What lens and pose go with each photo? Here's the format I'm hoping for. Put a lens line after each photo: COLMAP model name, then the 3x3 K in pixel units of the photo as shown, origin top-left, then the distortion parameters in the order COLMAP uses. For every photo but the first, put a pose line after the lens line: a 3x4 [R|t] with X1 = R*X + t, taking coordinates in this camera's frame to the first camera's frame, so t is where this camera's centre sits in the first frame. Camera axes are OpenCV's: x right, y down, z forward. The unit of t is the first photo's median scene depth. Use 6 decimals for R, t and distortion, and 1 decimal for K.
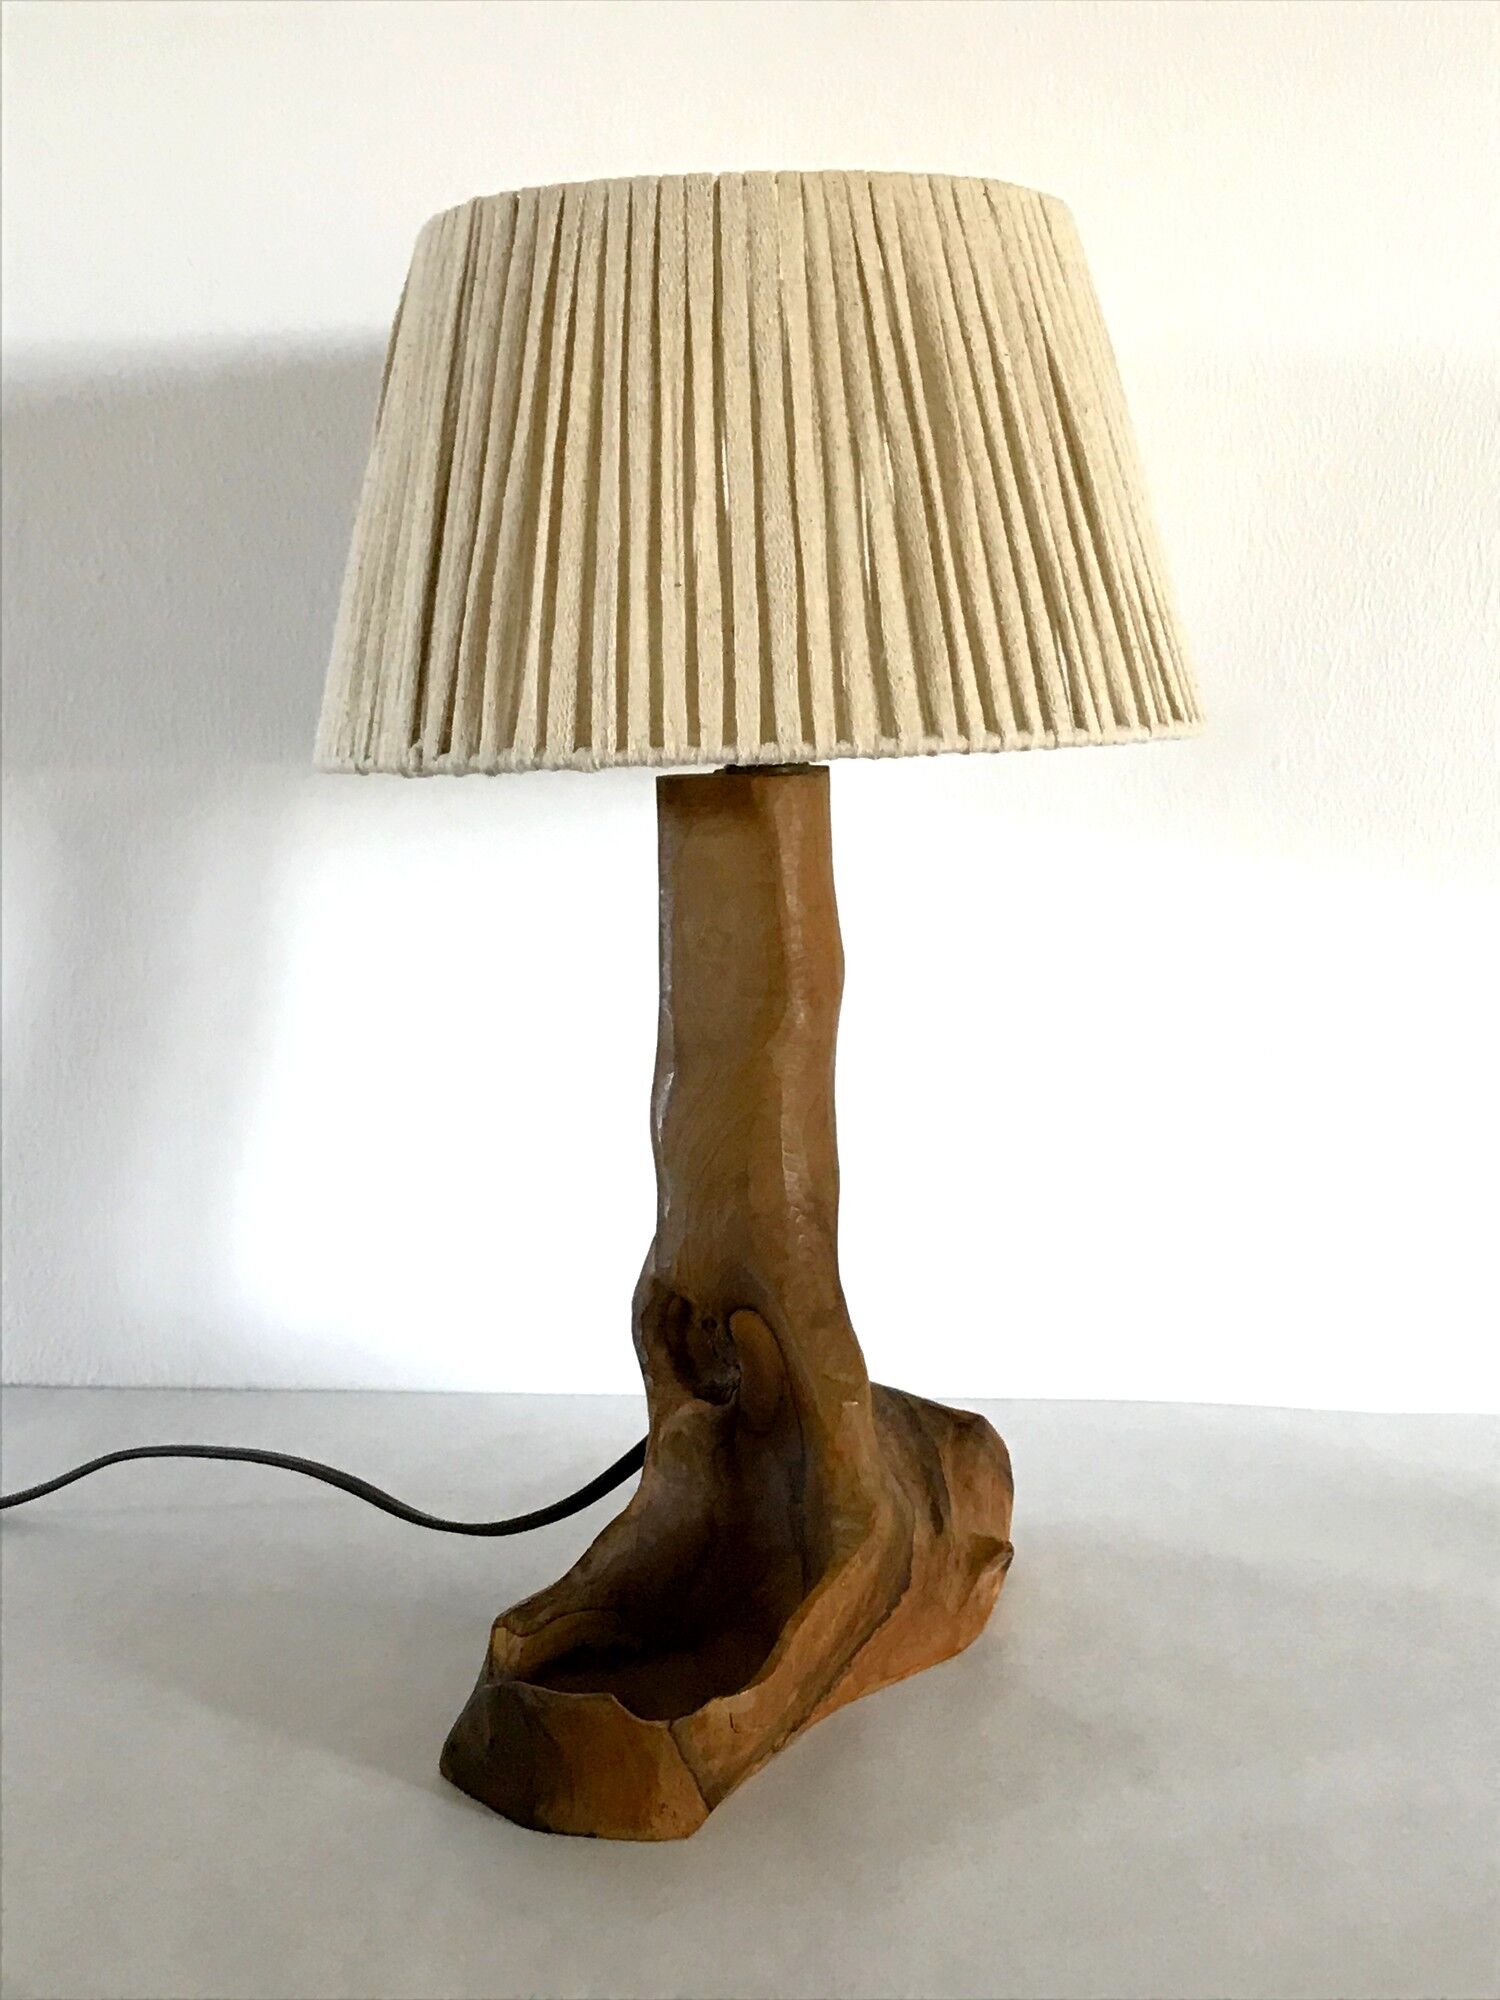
lens RADIAL K [[2850.2, 0, 750.0], [0, 2850.2, 1000.0], [0, 0, 1]] dist [0.082743, -0.017705]
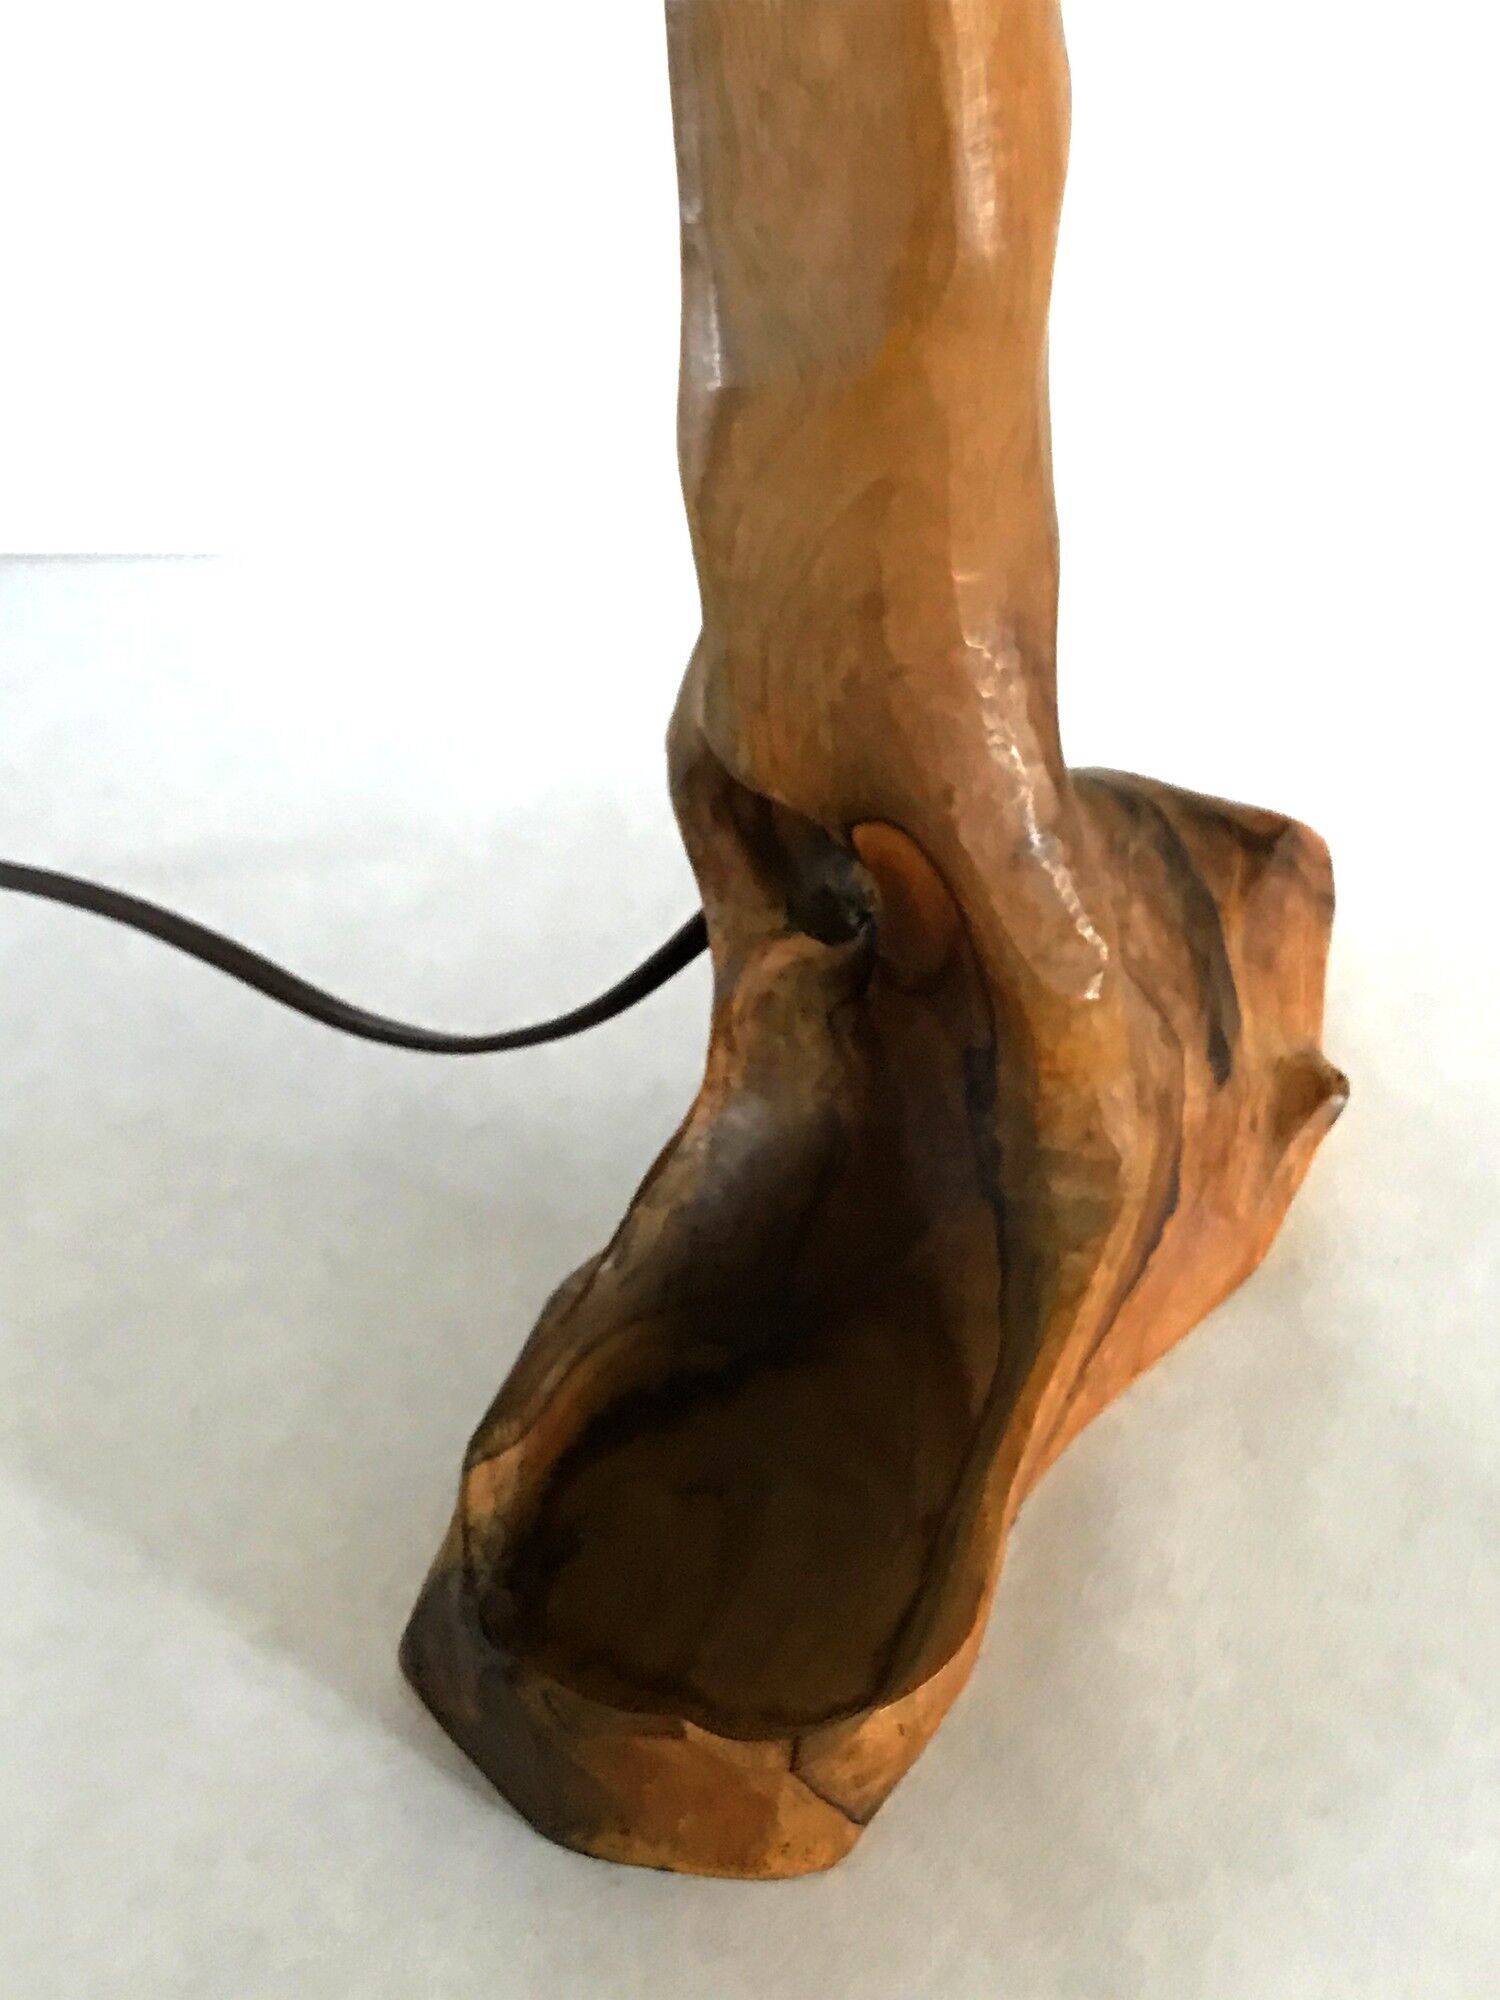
lens RADIAL K [[2850.2, 0, 750.0], [0, 2850.2, 1000.0], [0, 0, 1]] dist [0.082743, -0.017705]
pose [[0.998564, -0.043210, -0.031657, -0.010731], [0.053488, 0.836145, 0.545894, -0.150897], [0.002882, -0.546804, 0.837256, 0.535147]]
